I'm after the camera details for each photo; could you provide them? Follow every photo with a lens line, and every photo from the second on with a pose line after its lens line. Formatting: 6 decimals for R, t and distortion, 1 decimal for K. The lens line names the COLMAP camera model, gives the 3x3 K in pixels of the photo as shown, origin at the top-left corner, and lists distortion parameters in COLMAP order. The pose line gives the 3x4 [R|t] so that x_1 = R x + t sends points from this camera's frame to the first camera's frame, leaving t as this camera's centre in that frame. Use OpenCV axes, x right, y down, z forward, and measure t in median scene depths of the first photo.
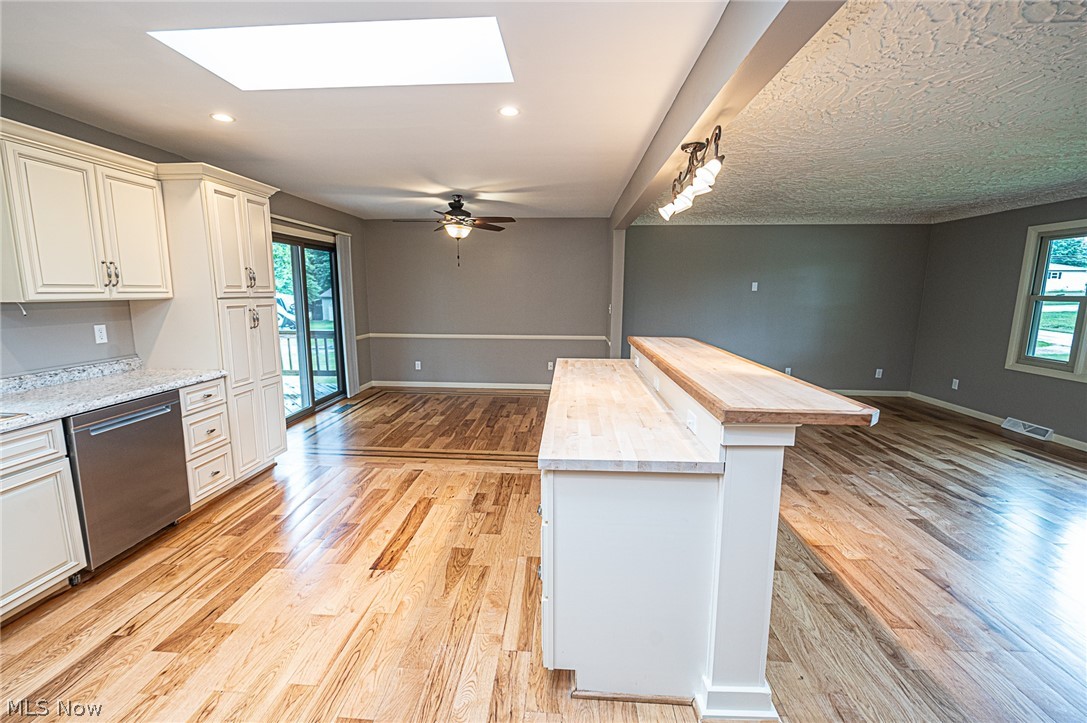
lens RADIAL K [[457.6, 0, 534.4], [0, 457.6, 360.4], [0, 0, 1]] dist [-0.006123, -0.000186]
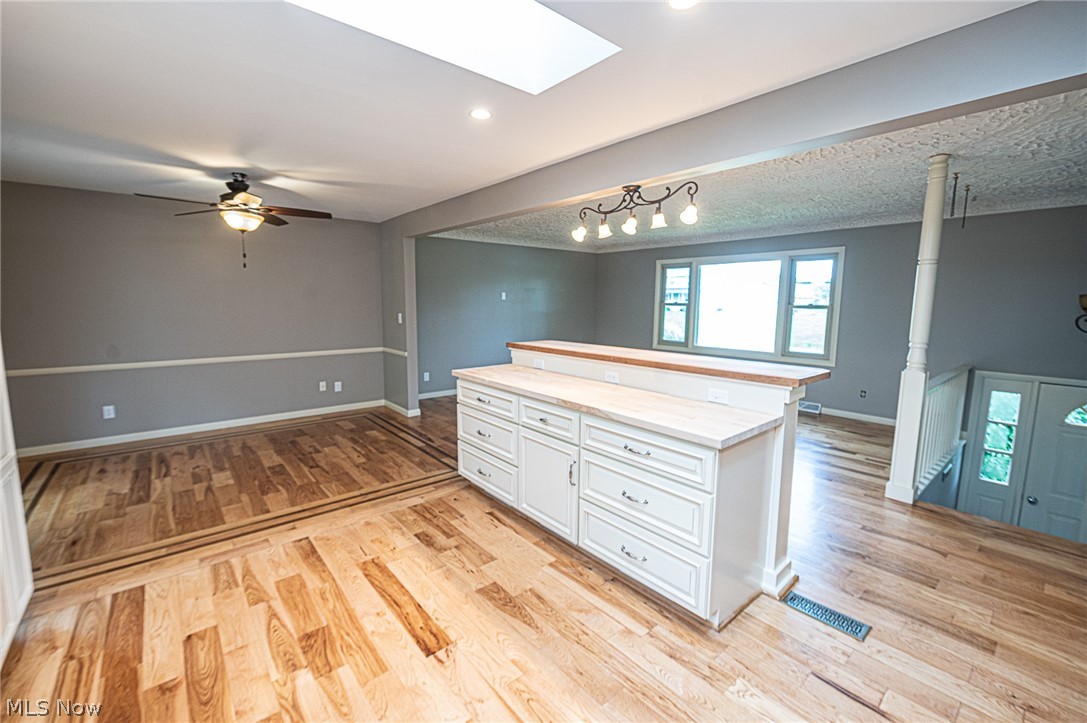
lens RADIAL K [[452.8, 0, 536.0], [0, 452.8, 355.5], [0, 0, 1]] dist [-0.005194, -0.000464]
pose [[0.720120, -0.084646, 0.688667, -0.435110], [0.102788, 0.994594, 0.014766, -0.028639], [-0.686193, 0.060153, 0.724928, 0.172375]]
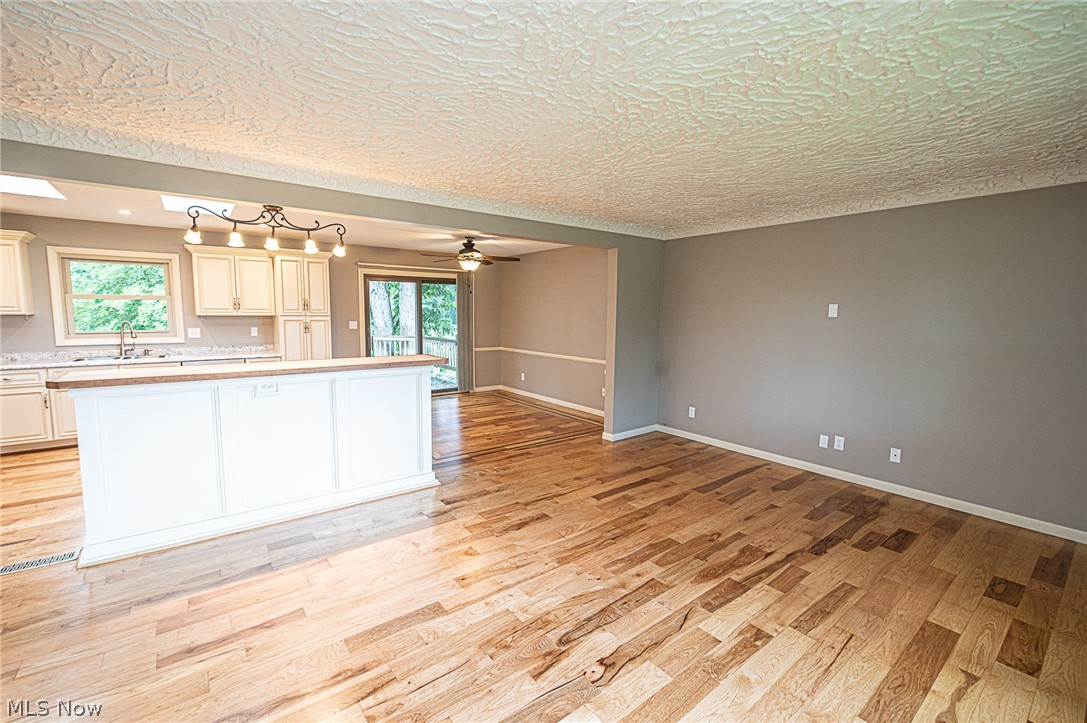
lens RADIAL K [[457.6, 0, 534.4], [0, 457.6, 360.4], [0, 0, 1]] dist [-0.006123, -0.000186]
pose [[0.655545, 0.084184, -0.750449, 1.110067], [-0.122059, 0.992512, 0.004716, -0.068794], [0.745227, 0.088507, 0.660911, 0.420850]]
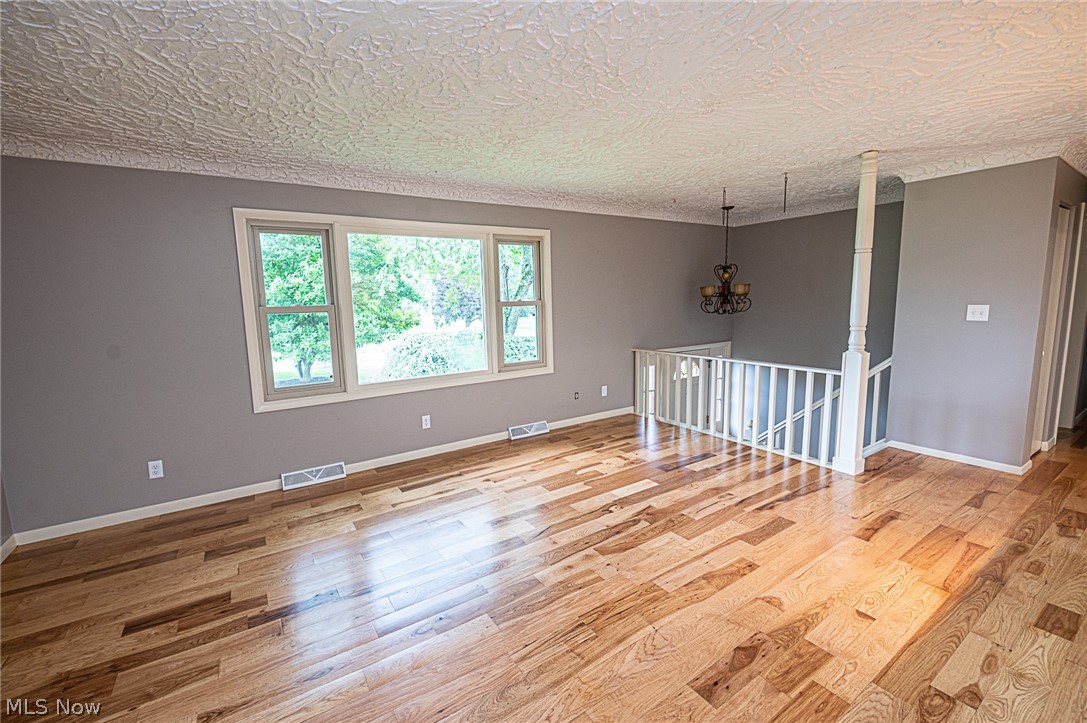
lens RADIAL K [[452.8, 0, 536.0], [0, 452.8, 355.5], [0, 0, 1]] dist [-0.005194, -0.000464]
pose [[-0.606421, -0.090760, 0.789947, 0.308065], [0.140420, 0.965626, 0.218741, -0.196007], [-0.782647, 0.243574, -0.572831, 1.304530]]
